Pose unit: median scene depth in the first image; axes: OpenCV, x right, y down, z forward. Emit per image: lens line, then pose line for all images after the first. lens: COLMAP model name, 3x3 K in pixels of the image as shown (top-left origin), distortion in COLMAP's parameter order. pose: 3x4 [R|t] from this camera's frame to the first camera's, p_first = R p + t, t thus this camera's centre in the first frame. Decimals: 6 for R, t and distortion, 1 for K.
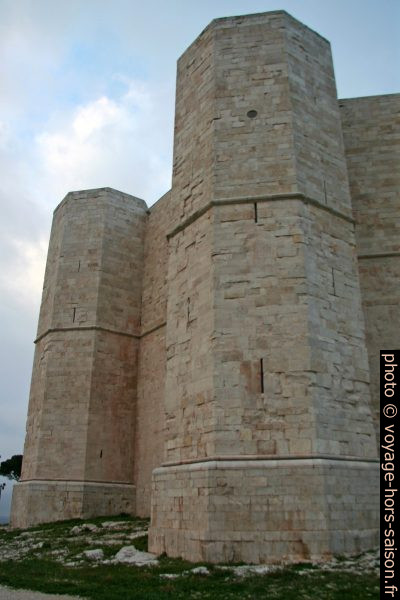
lens RADIAL K [[506.2, 0, 200.0], [0, 506.2, 288.0], [0, 0, 1]] dist [-0.179495, 0.156444]
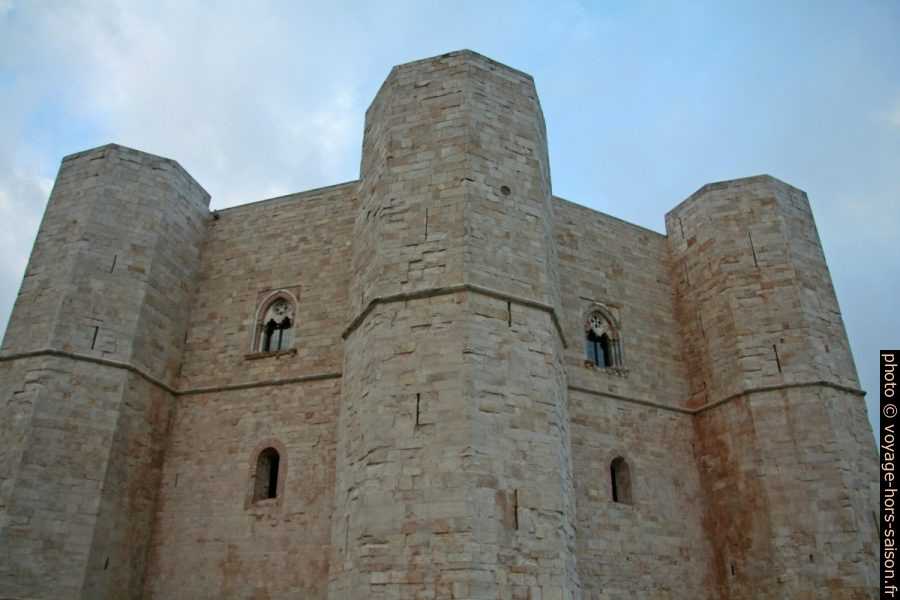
lens RADIAL K [[702.9, 0, 450.0], [0, 702.9, 300.0], [0, 0, 1]] dist [-0.181031, 0.115307]
pose [[0.794275, 0.292555, 0.532484, -0.567936], [-0.256952, 0.955945, -0.141930, 0.020829], [-0.550548, -0.024091, 0.834456, 0.055280]]
